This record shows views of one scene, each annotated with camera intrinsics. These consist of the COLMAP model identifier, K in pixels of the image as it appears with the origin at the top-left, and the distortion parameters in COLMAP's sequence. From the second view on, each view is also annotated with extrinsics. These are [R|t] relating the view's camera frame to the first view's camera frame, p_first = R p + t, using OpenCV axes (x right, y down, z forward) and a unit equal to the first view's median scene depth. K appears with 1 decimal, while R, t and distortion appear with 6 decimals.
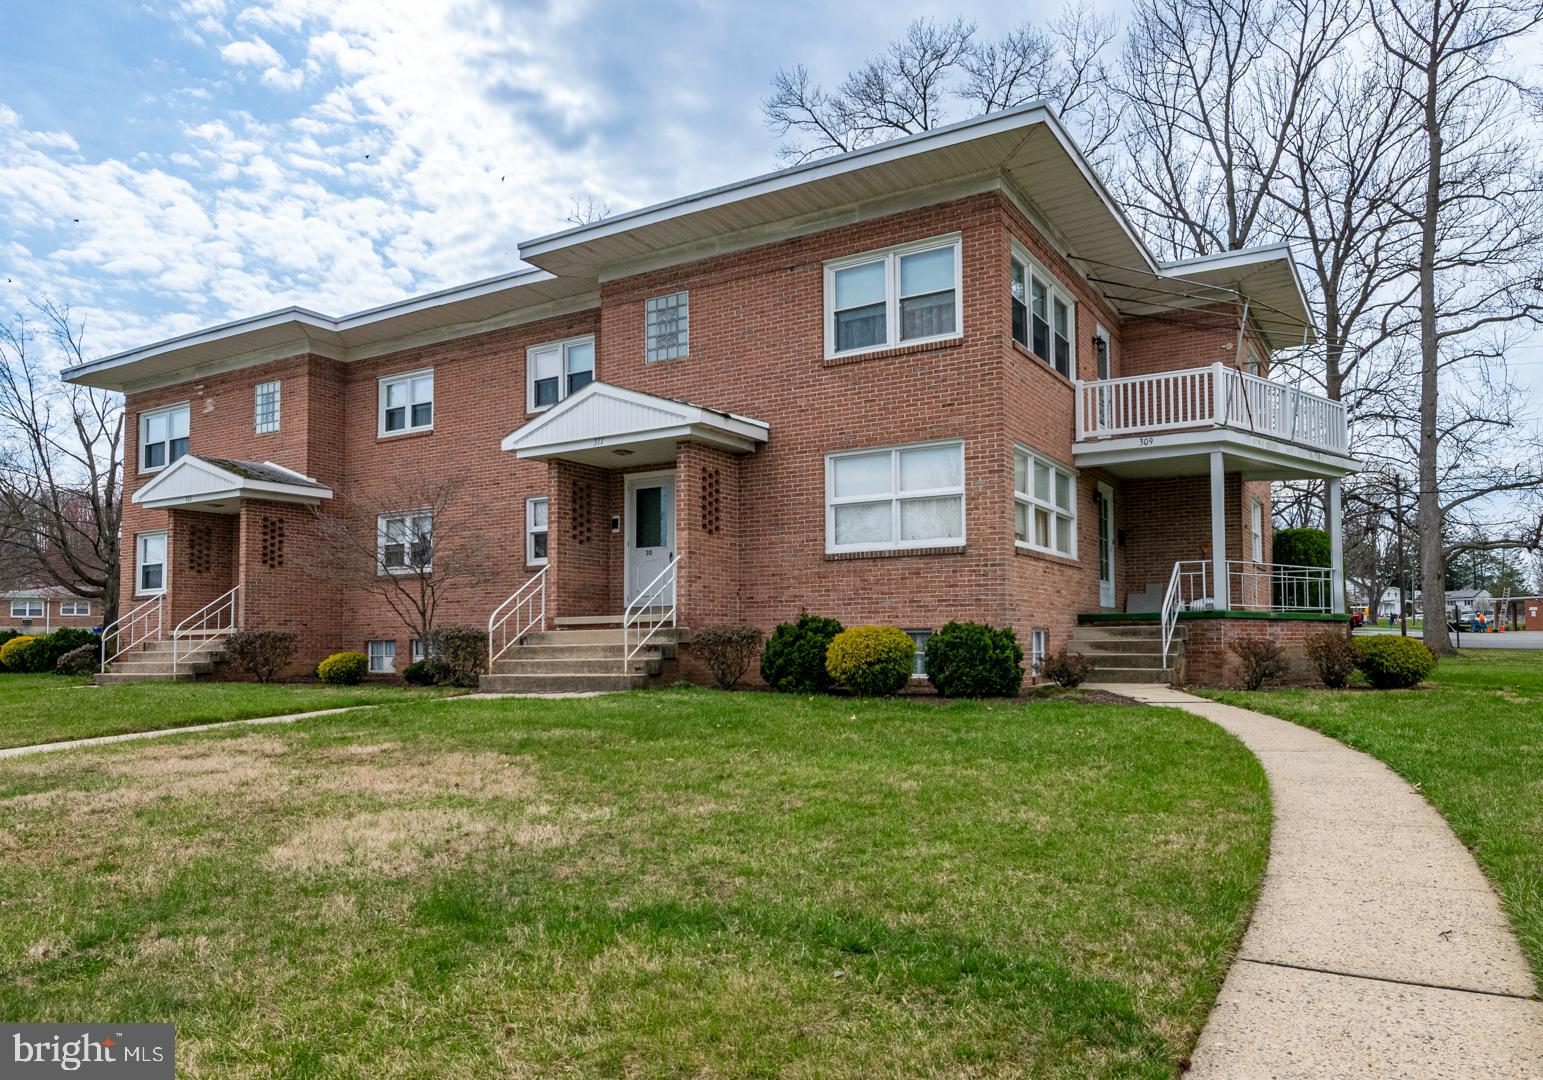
lens RADIAL K [[1083.5, 0, 772.5], [0, 1083.5, 595.1], [0, 0, 1]] dist [-0.000469, -0.003094]
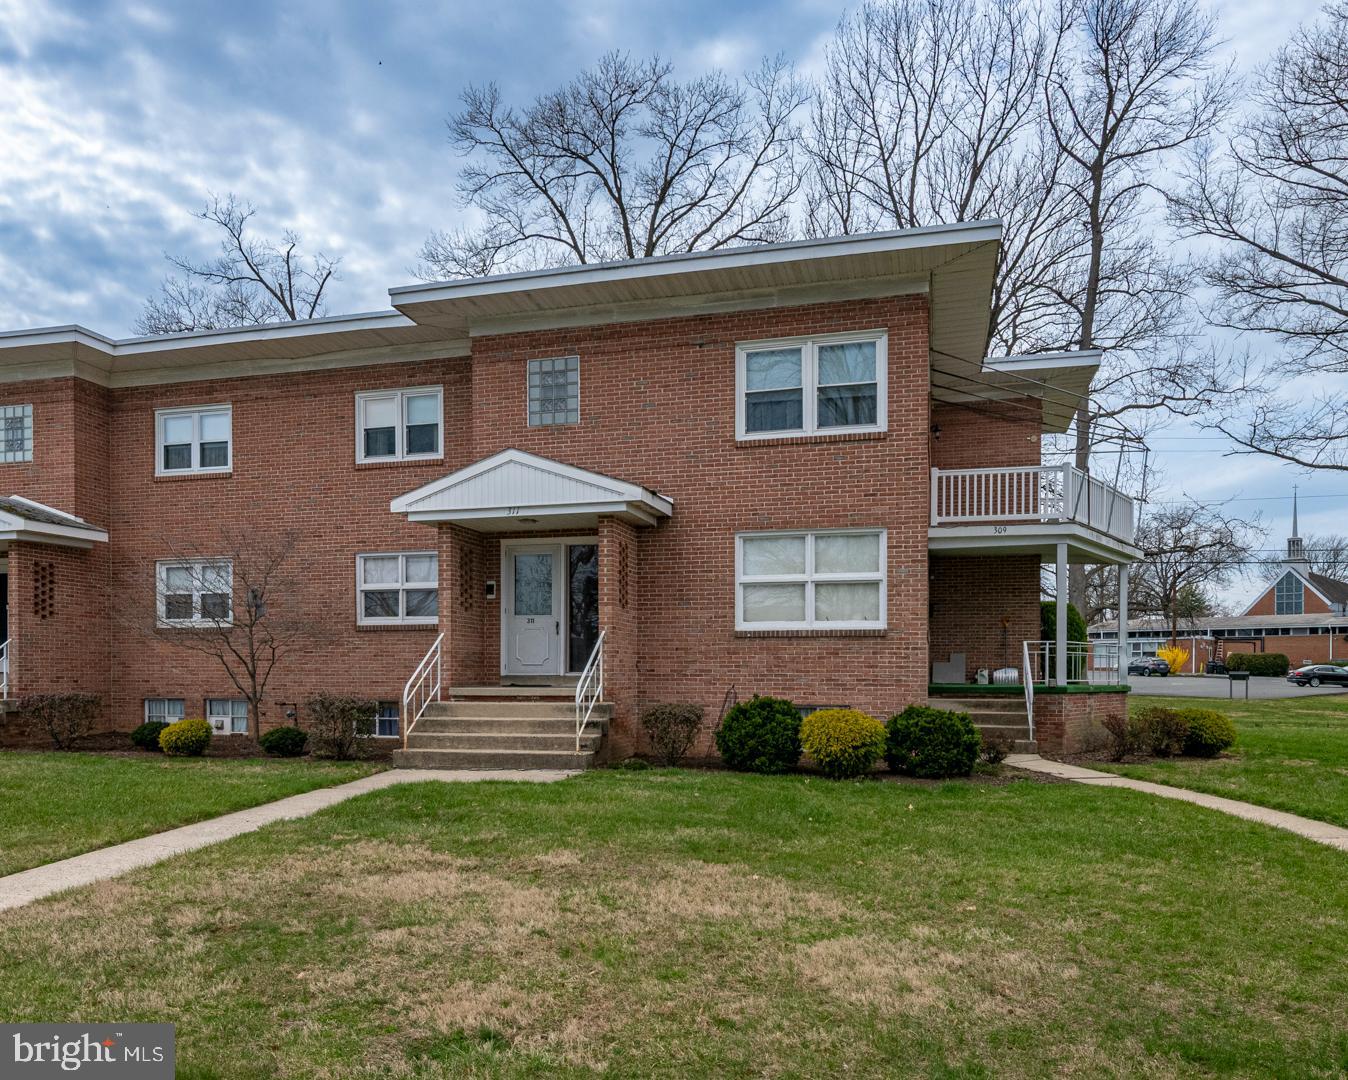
lens RADIAL K [[1082.7, 0, 673.5], [0, 1082.7, 696.2], [0, 0, 1]] dist [-0.001496, 0.004374]
pose [[0.972534, 0.005266, 0.232699, -0.221832], [-0.018872, 0.998237, 0.056281, -0.029153], [-0.231993, -0.059126, 0.970919, 0.007116]]
